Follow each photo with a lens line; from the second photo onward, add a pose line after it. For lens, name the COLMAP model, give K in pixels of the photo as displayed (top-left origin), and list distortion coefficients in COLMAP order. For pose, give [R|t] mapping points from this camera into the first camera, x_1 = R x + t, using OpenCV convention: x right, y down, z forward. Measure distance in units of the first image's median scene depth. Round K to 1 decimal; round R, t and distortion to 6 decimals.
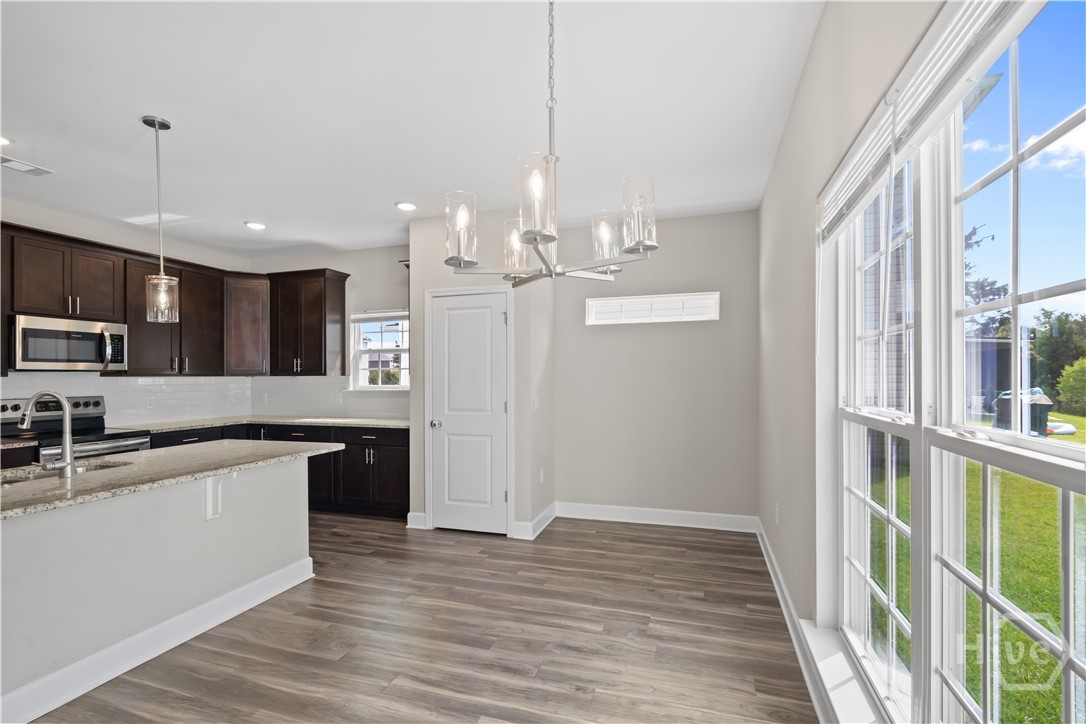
lens RADIAL K [[504.0, 0, 539.4], [0, 504.0, 372.3], [0, 0, 1]] dist [-0.002603, 0.001426]
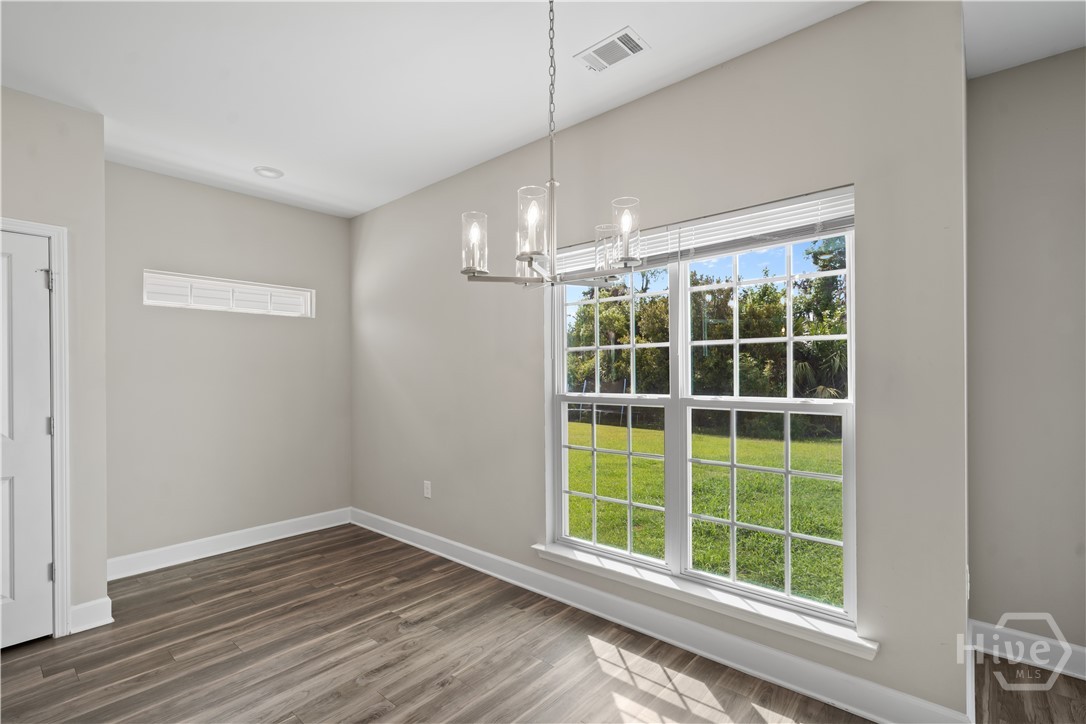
lens RADIAL K [[504.0, 0, 535.8], [0, 504.0, 365.8], [0, 0, 1]] dist [-0.002603, 0.001426]
pose [[0.393172, 0.016920, 0.919309, -0.492150], [-0.003129, 0.999850, -0.017064, 0.006638], [-0.919460, 0.003832, 0.393166, 0.272179]]
